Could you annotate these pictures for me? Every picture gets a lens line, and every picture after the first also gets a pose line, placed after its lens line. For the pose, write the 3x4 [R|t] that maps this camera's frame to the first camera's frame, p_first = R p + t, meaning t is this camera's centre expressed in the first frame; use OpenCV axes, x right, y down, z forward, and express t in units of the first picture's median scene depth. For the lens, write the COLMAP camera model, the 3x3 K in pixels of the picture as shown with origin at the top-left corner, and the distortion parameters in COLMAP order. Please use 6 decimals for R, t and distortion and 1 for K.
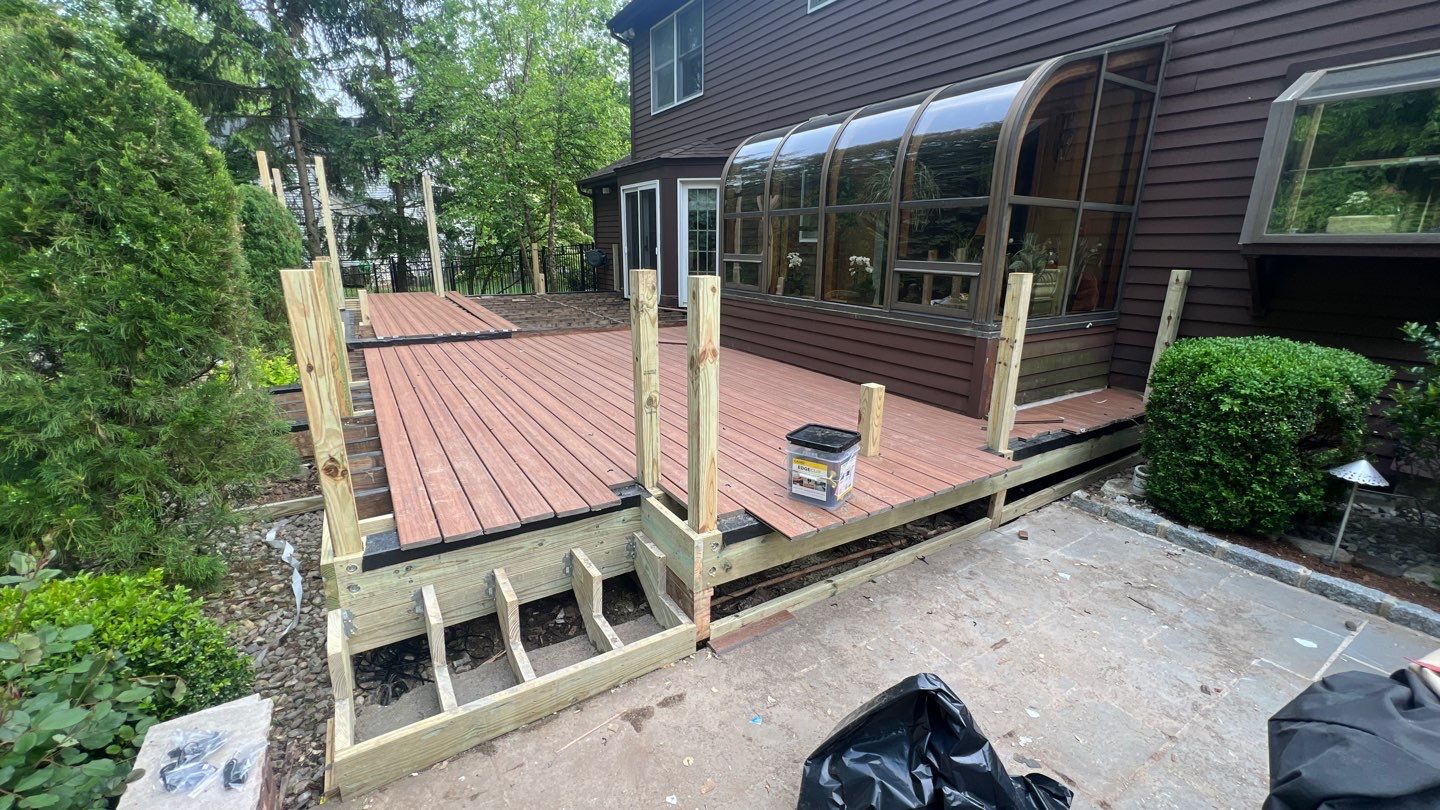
lens RADIAL K [[578.7, 0, 720.2], [0, 578.7, 402.4], [0, 0, 1]] dist [-0.000492, -0.000241]
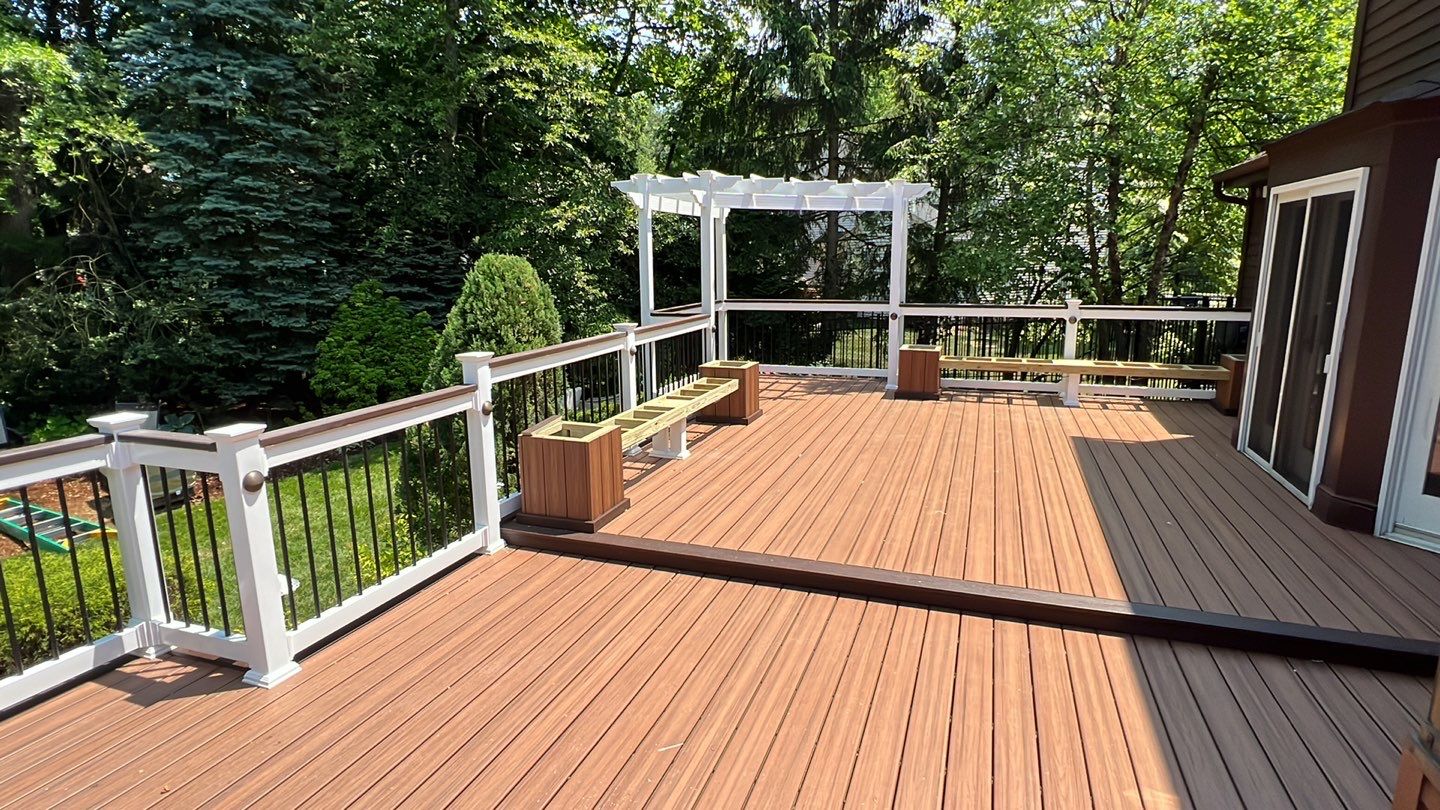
lens RADIAL K [[754.8, 0, 720.0], [0, 754.8, 405.0], [0, 0, 1]] dist [-0.001436, -0.000102]
pose [[0.617039, 0.138644, -0.774623, 0.063322], [-0.192863, 0.980980, 0.021949, -0.498748], [0.762933, 0.135852, 0.632042, 1.212967]]
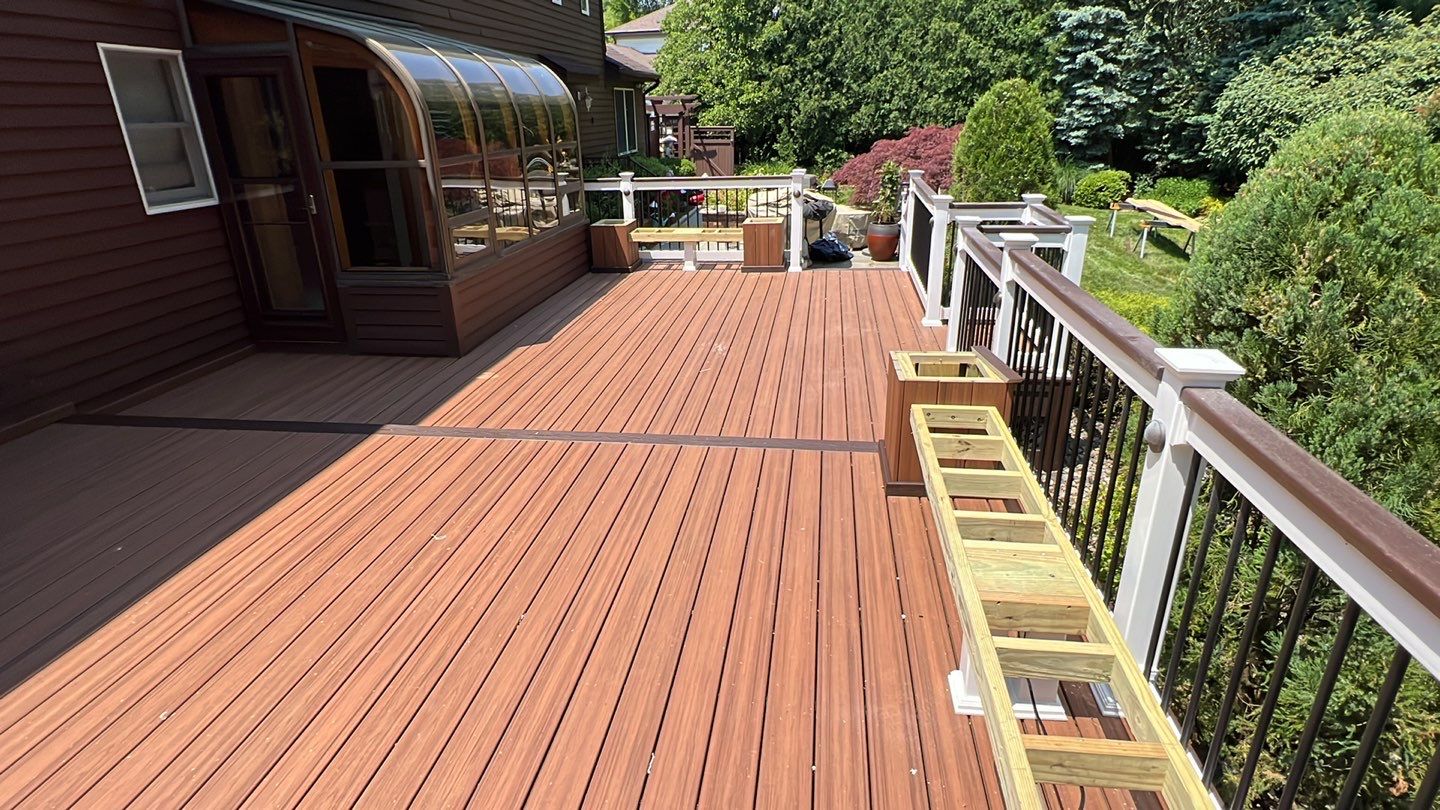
lens RADIAL K [[753.5, 0, 715.6], [0, 753.5, 402.1], [0, 0, 1]] dist [-0.002779, 0.001969]
pose [[-0.763162, -0.225296, 0.605661, -1.496132], [0.186481, 0.820599, 0.540225, -0.920582], [-0.618715, 0.525223, -0.584237, 2.645736]]
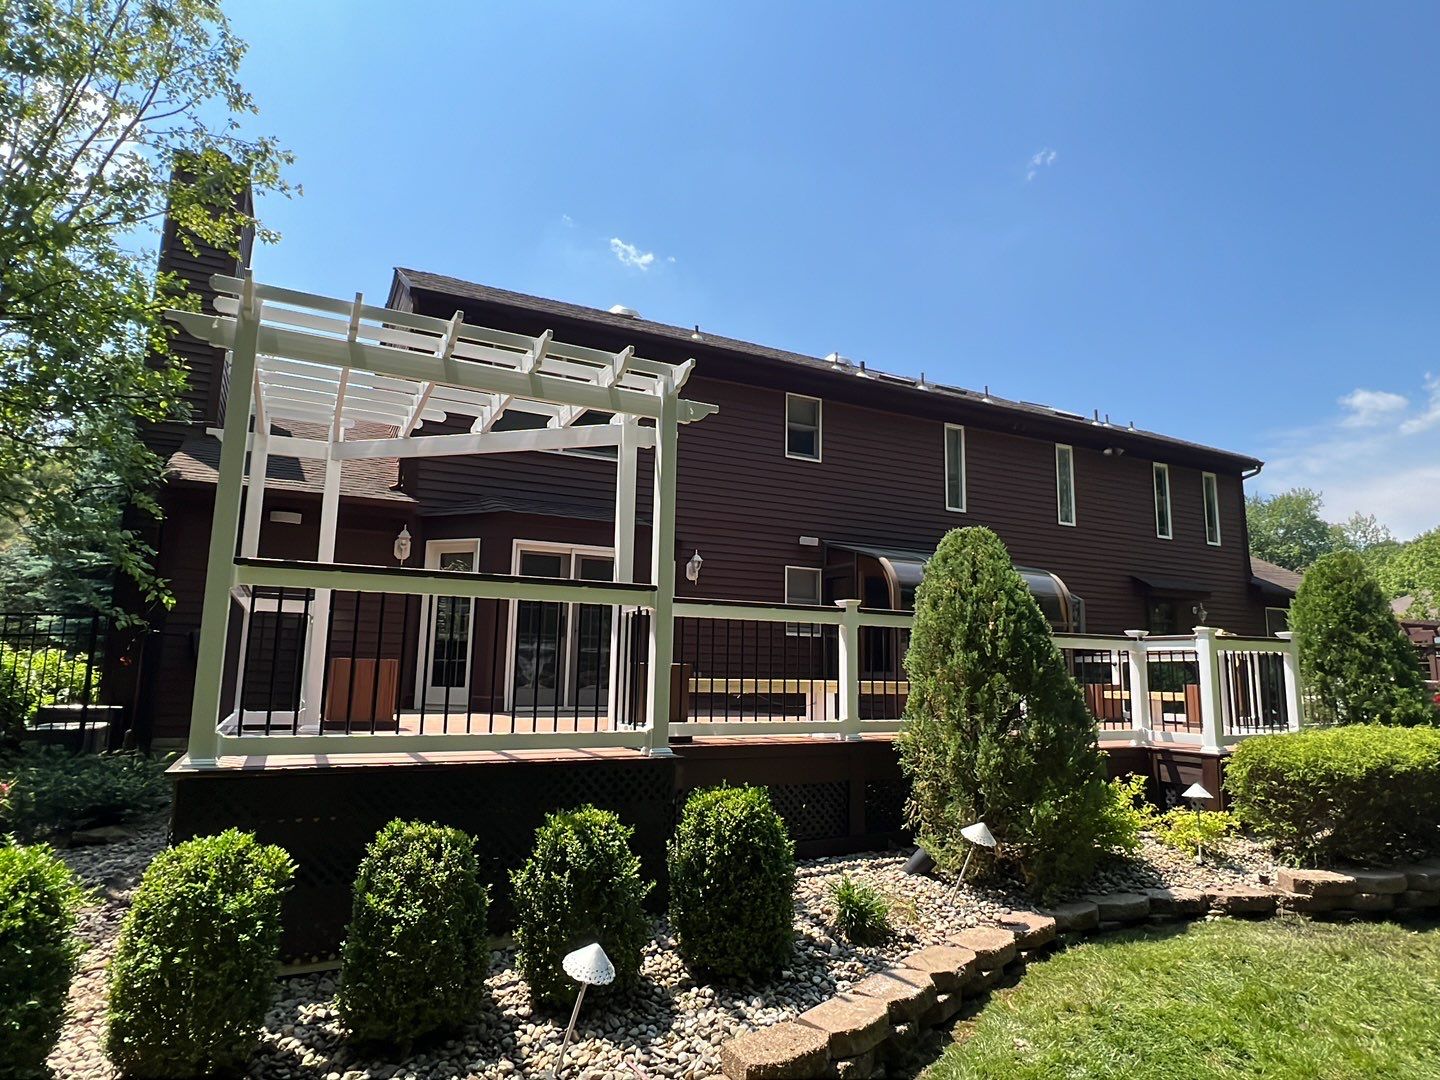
lens RADIAL K [[842.5, 0, 724.9], [0, 842.5, 543.1], [0, 0, 1]] dist [-0.002543, -0.000967]
pose [[0.095623, 0.143279, 0.985052, -3.339622], [0.245576, 0.955603, -0.162835, -0.487836], [-0.964649, 0.257476, 0.056191, 2.226551]]
